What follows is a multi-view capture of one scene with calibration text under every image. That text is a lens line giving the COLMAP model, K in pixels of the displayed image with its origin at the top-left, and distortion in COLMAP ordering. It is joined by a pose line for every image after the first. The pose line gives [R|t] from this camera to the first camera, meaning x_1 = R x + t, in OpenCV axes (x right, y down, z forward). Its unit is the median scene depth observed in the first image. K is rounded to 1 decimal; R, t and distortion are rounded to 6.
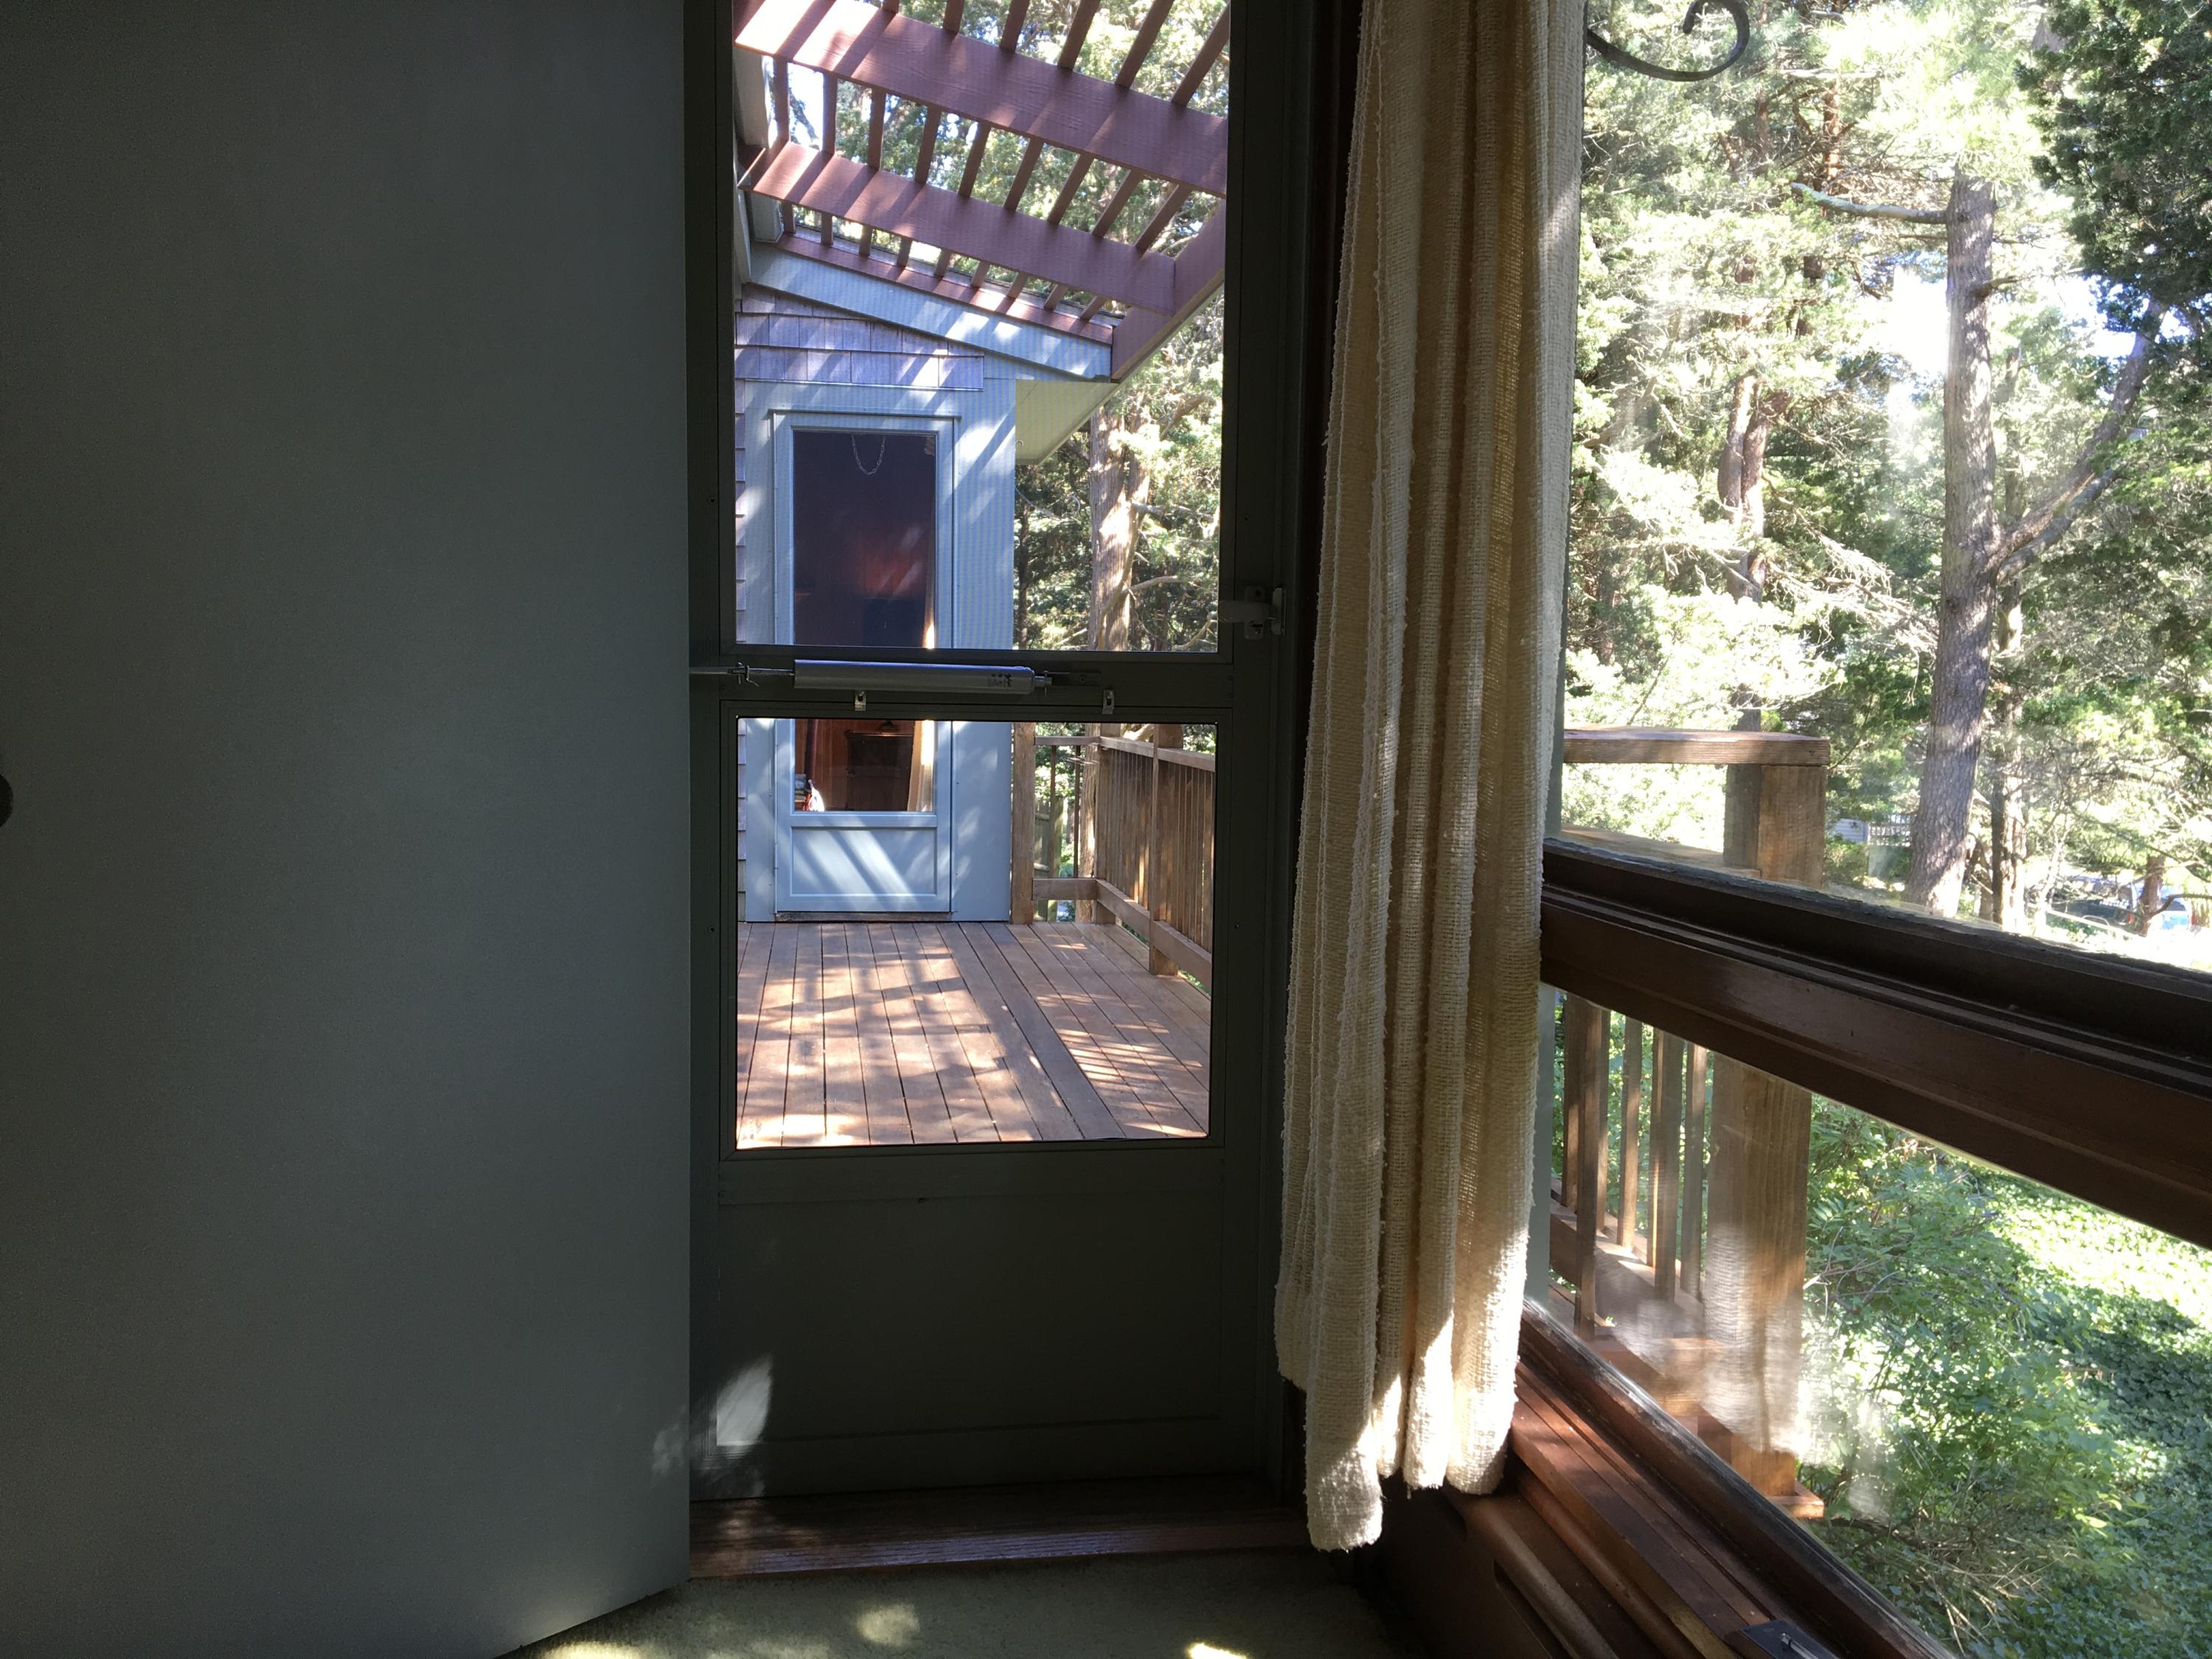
lens RADIAL K [[1822.3, 0, 1106.0], [0, 1822.3, 829.5], [0, 0, 1]] dist [0.143494, -0.334891]
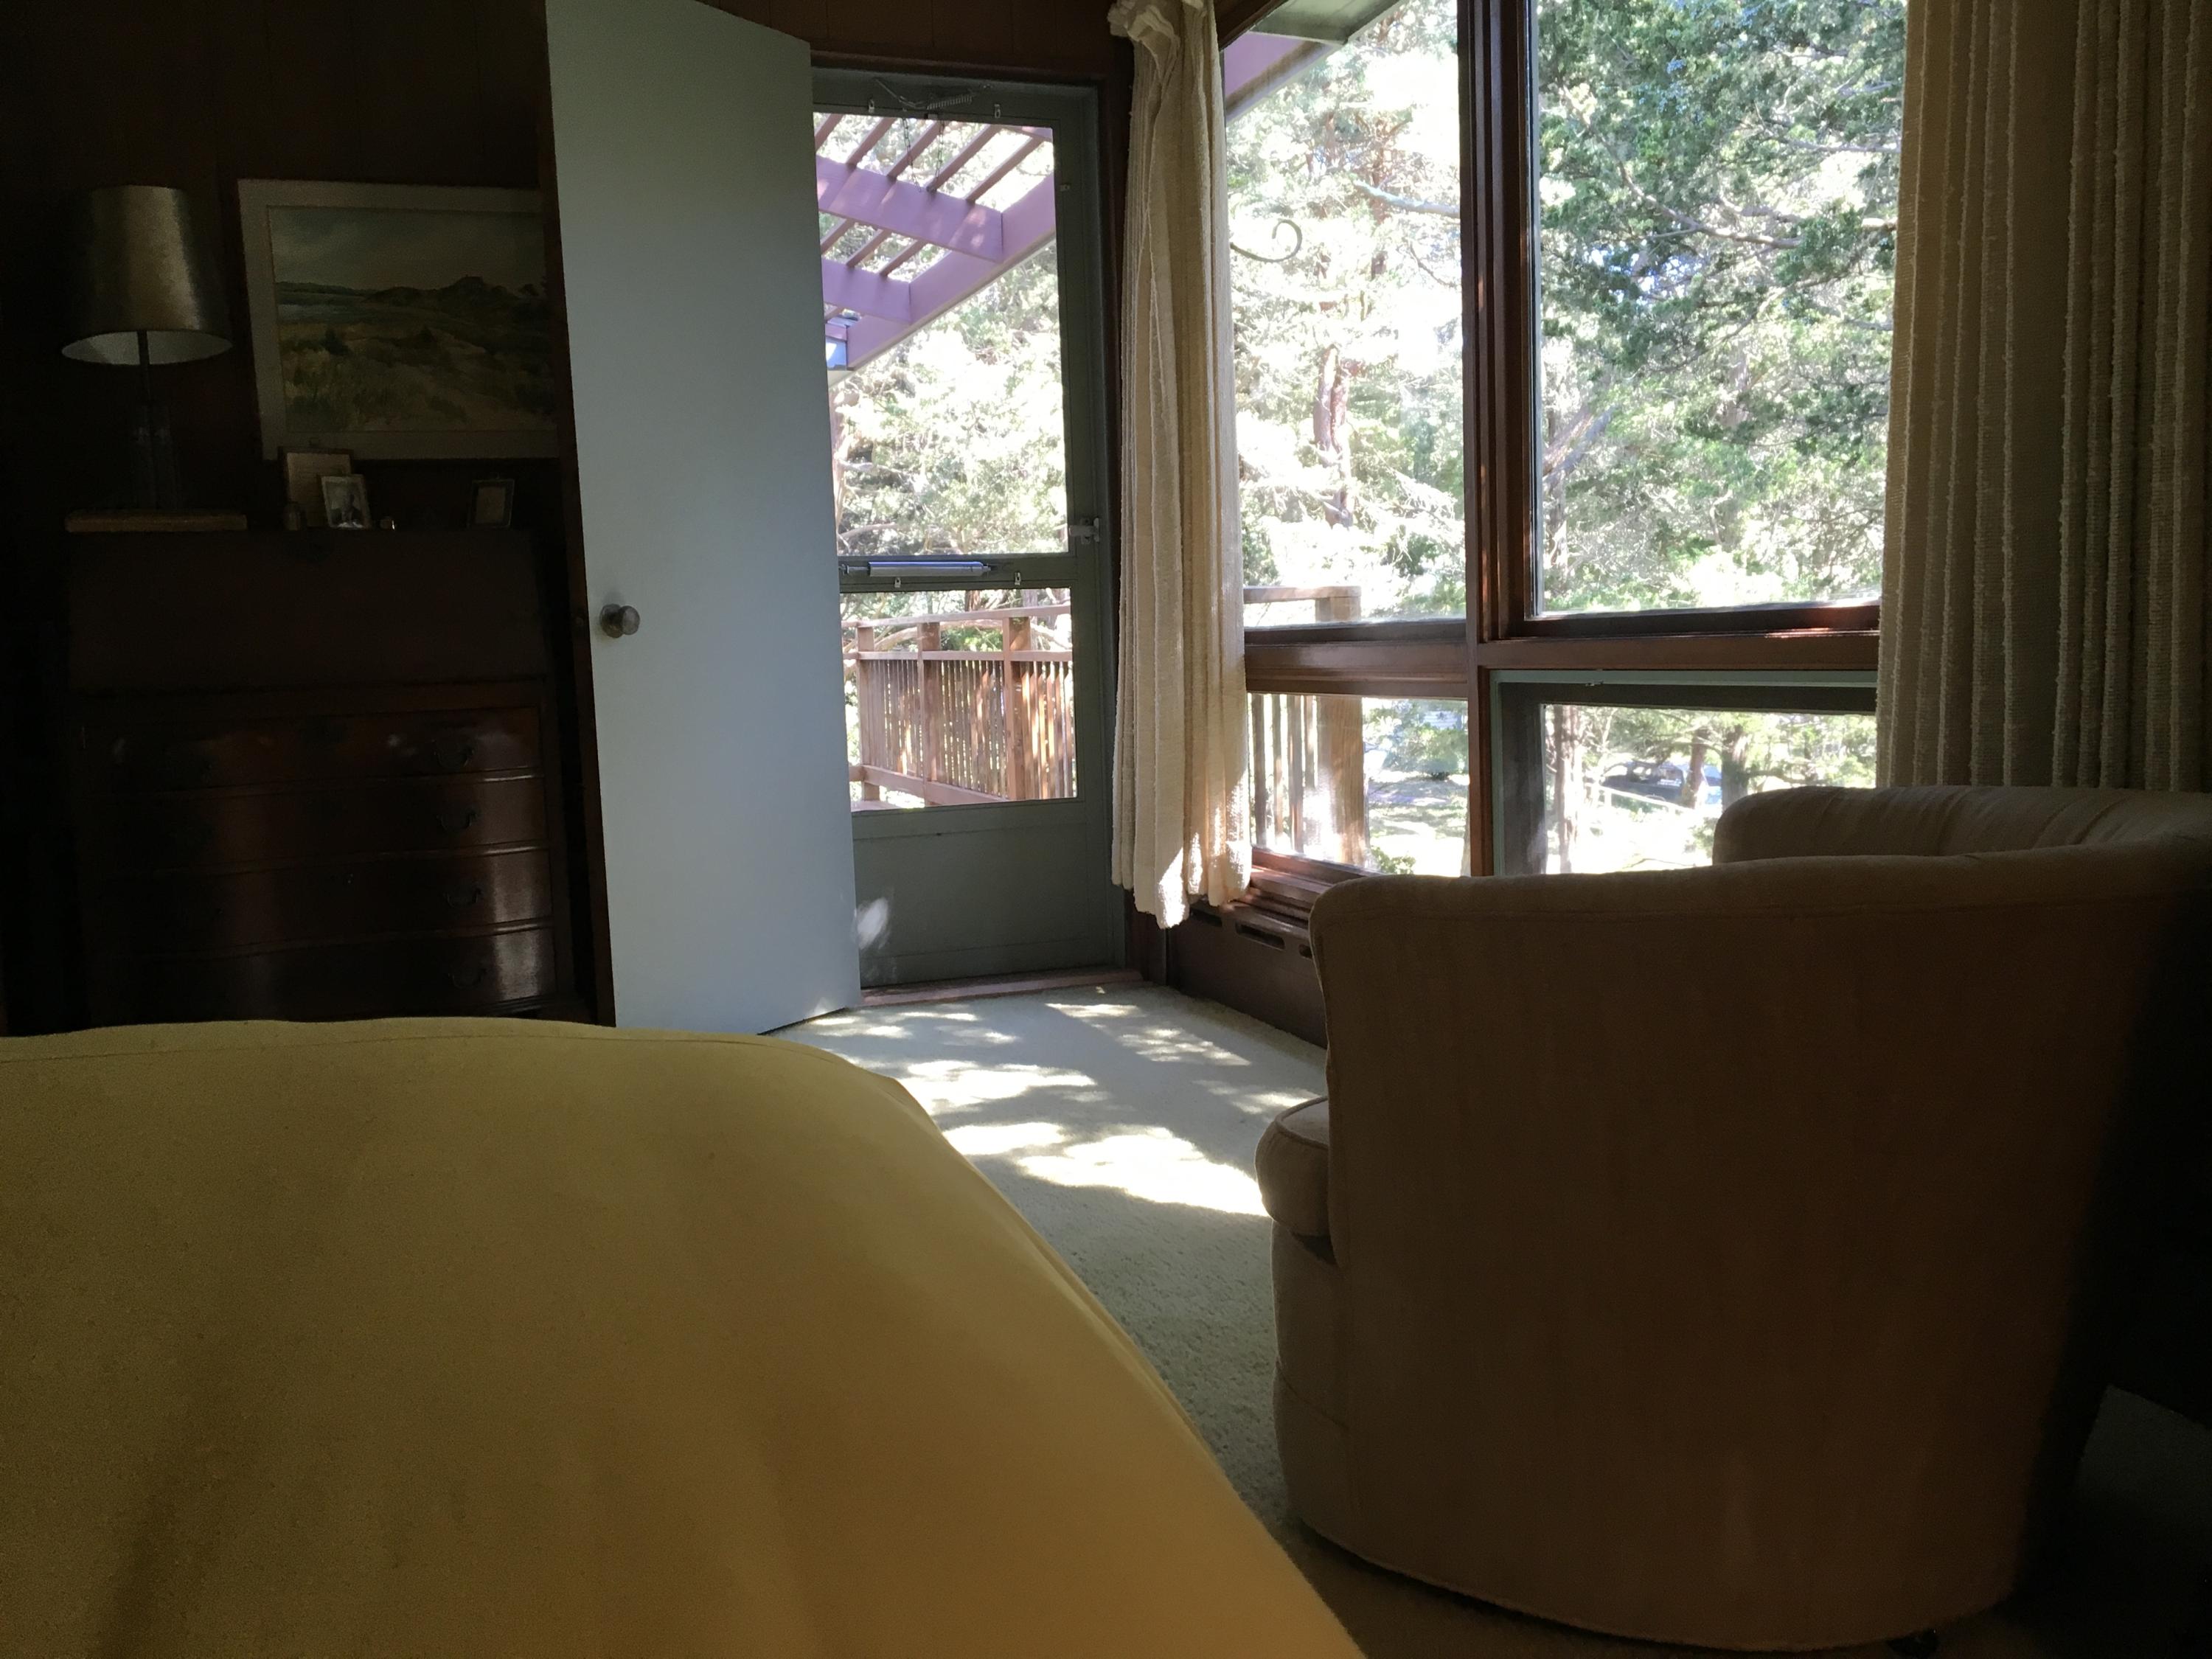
lens RADIAL K [[1822.3, 0, 1106.0], [0, 1822.3, 829.5], [0, 0, 1]] dist [0.143494, -0.334891]
pose [[0.978785, -0.071303, 0.192082, -0.093789], [0.066198, 0.997265, 0.032873, 0.043283], [-0.193901, -0.019460, 0.980828, -0.293734]]
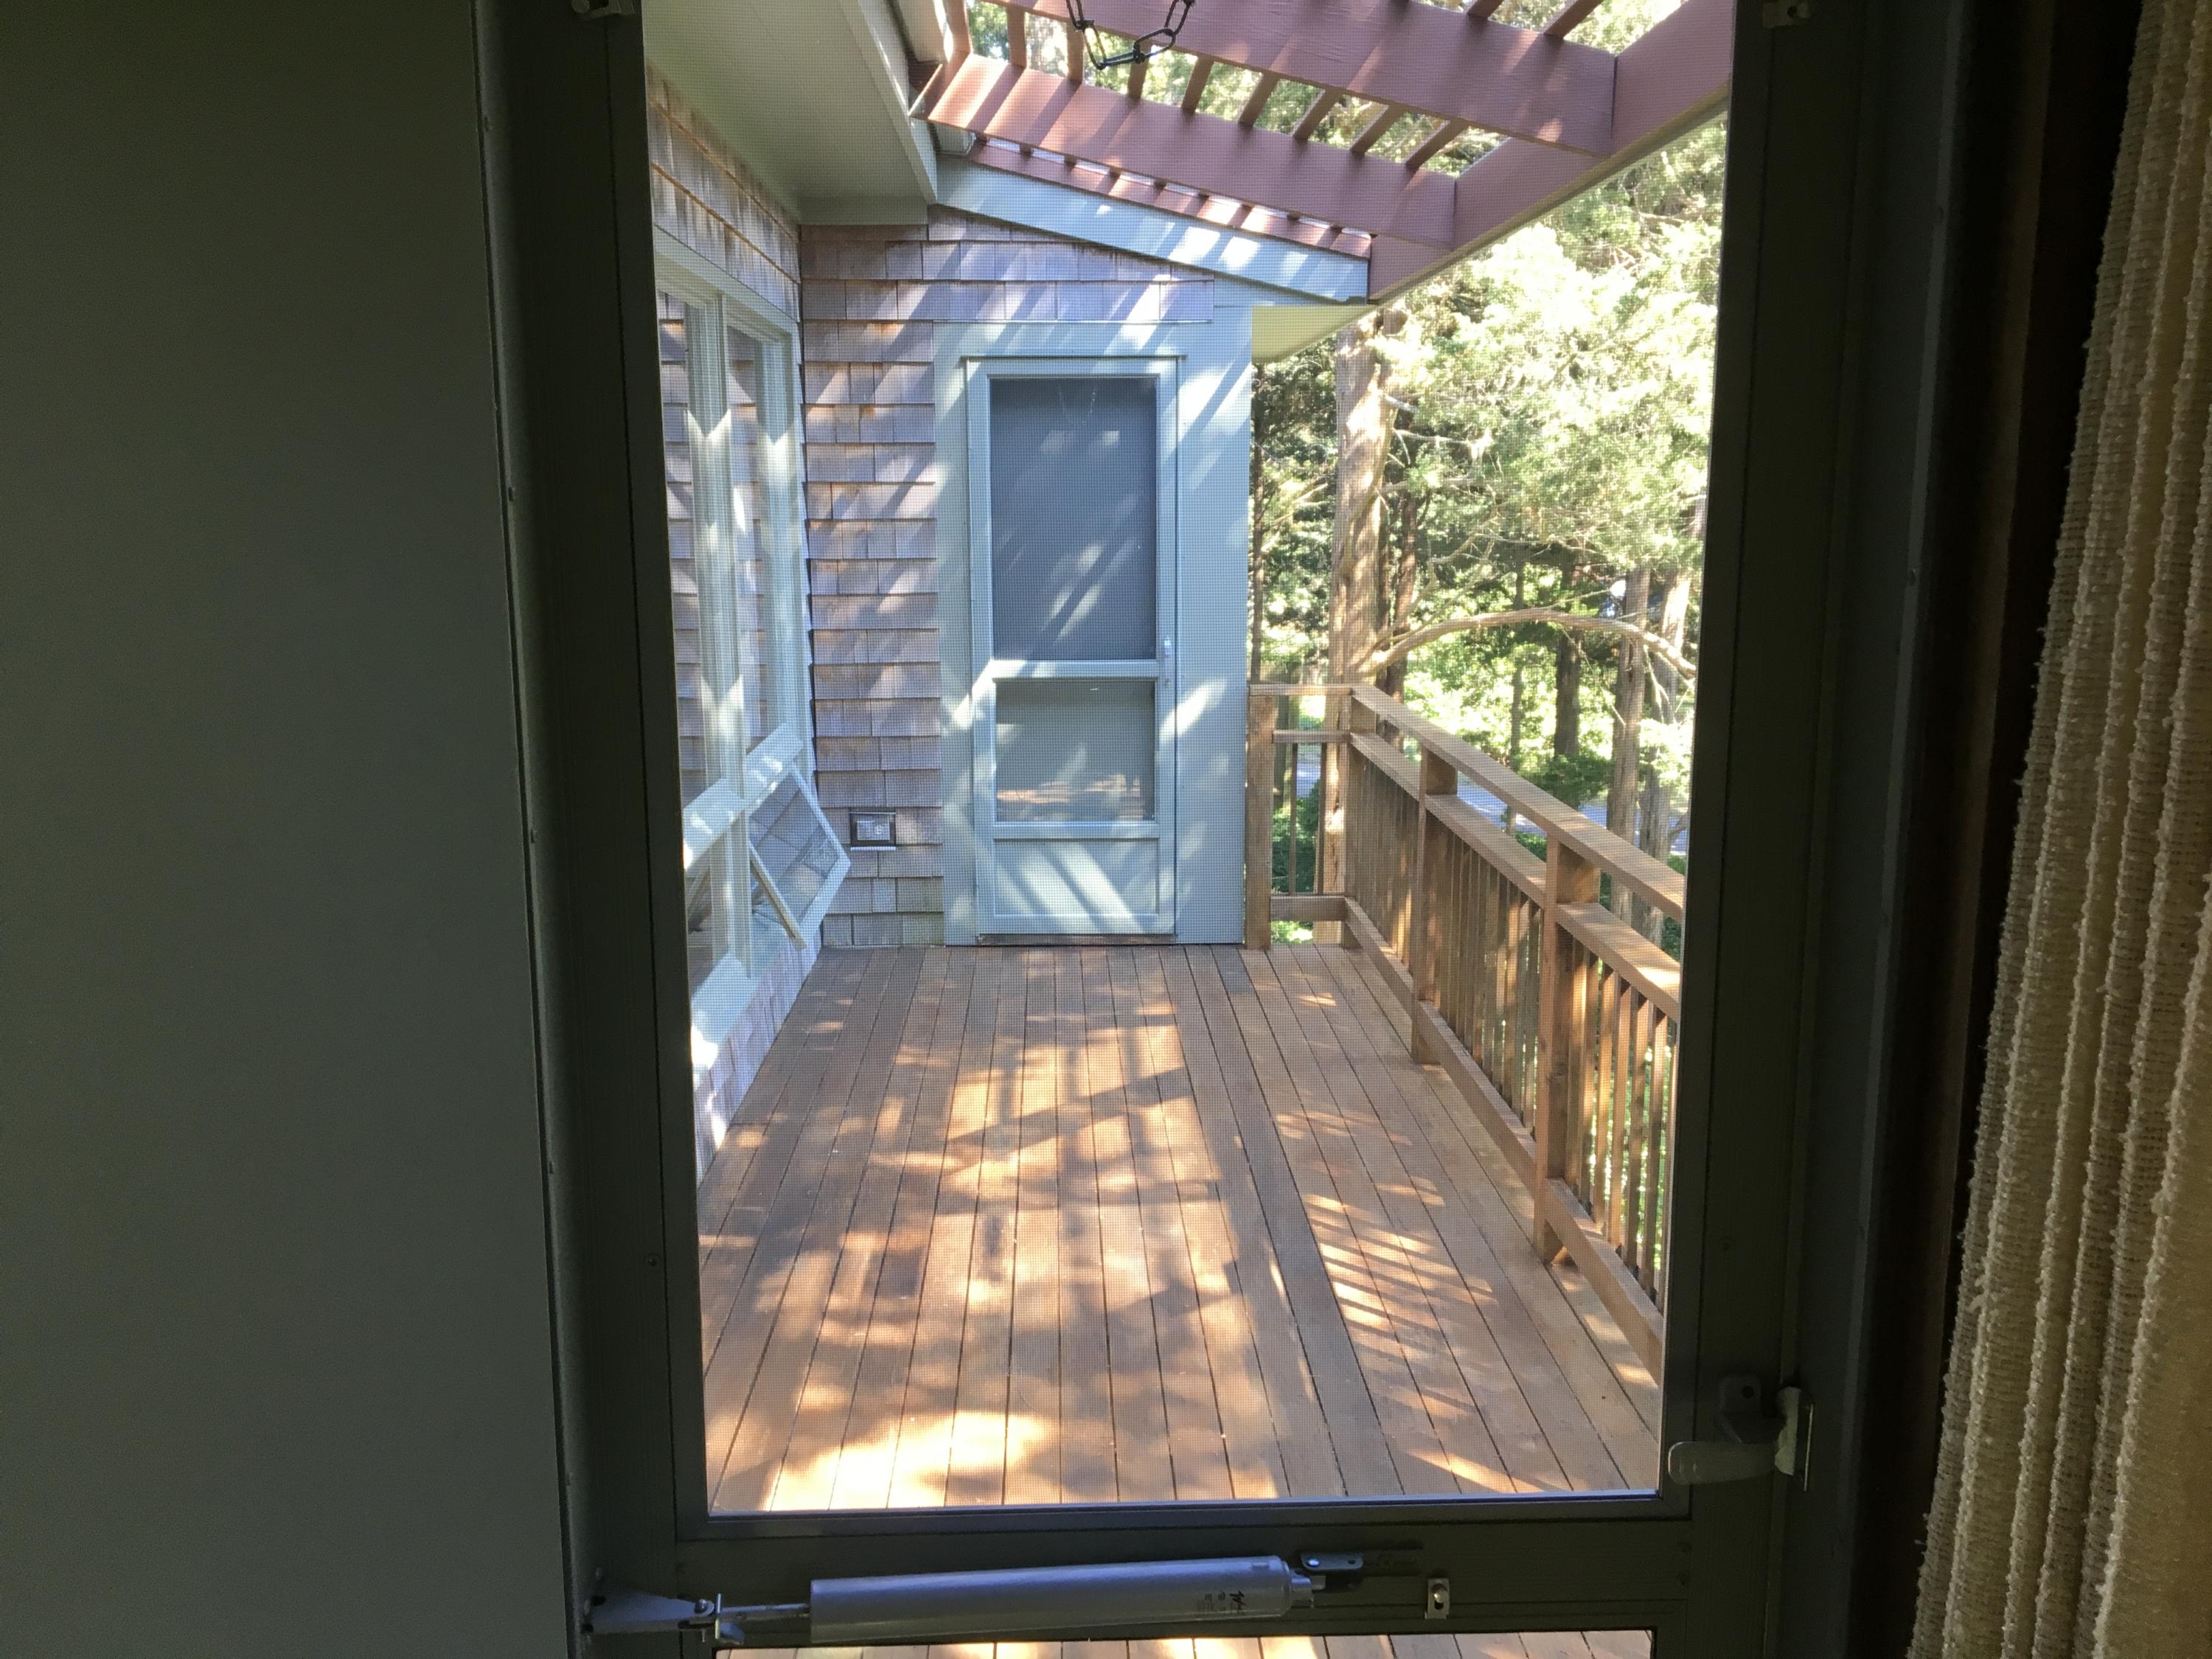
lens RADIAL K [[1822.3, 0, 1106.0], [0, 1822.3, 829.5], [0, 0, 1]] dist [0.143494, -0.334891]
pose [[0.991846, 0.004830, -0.127351, -0.007560], [0.007768, 0.995133, 0.098235, -0.092984], [0.127206, -0.098423, 0.986981, 0.147610]]
